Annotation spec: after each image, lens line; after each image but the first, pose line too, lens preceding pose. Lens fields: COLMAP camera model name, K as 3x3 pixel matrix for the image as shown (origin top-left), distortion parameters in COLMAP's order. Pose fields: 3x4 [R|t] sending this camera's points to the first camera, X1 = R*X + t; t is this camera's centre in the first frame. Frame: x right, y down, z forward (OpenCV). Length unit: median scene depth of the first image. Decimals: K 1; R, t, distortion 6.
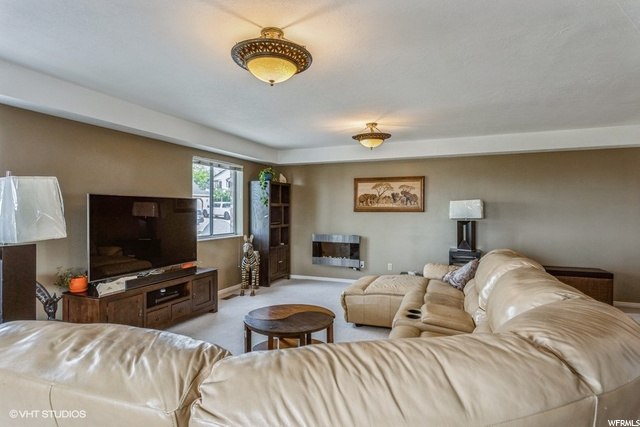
lens RADIAL K [[348.0, 0, 320.7], [0, 348.0, 212.6], [0, 0, 1]] dist [0.005220, 0.001450]
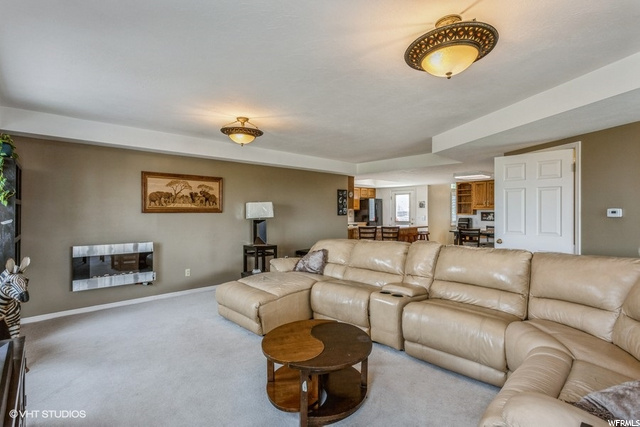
lens RADIAL K [[306.0, 0, 318.8], [0, 306.0, 211.8], [0, 0, 1]] dist [0.000368, 0.000022]
pose [[0.439667, -0.003657, 0.898153, -0.372426], [0.007798, 0.999970, 0.000254, -0.002197], [-0.898127, 0.006892, 0.439682, 0.341897]]
